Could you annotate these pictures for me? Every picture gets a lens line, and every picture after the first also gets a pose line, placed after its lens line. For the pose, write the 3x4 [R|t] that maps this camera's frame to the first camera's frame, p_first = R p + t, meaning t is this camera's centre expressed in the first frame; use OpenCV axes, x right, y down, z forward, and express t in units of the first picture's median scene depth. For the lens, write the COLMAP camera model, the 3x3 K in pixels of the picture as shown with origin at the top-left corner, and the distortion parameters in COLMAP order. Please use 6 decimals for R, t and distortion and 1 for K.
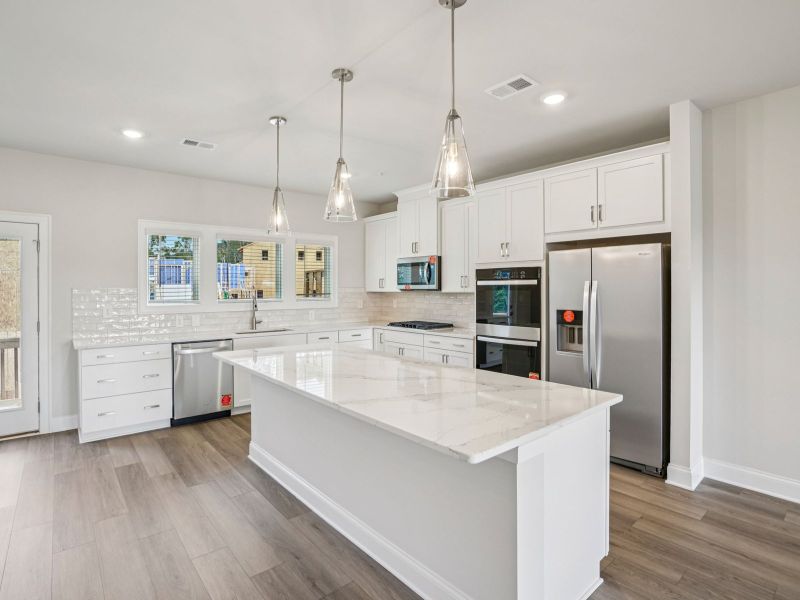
lens RADIAL K [[442.3, 0, 398.0], [0, 442.3, 281.1], [0, 0, 1]] dist [-0.002204, 0.000043]
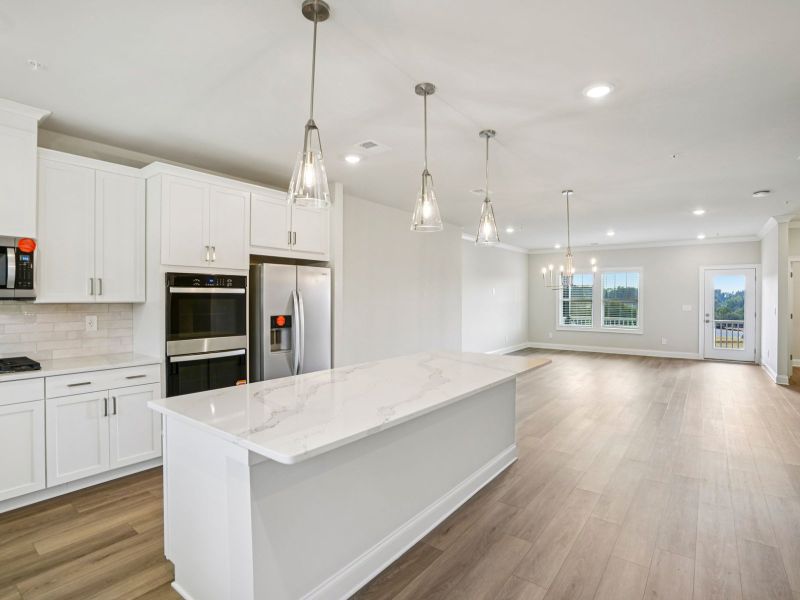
lens RADIAL K [[419.6, 0, 400.0], [0, 419.6, 300.0], [0, 0, 1]] dist [-0.003634, 0.000237]
pose [[-0.246584, -0.005458, 0.969106, -0.721381], [-0.019476, 0.999810, 0.000675, 0.015914], [-0.968926, -0.018708, -0.246643, 0.892022]]
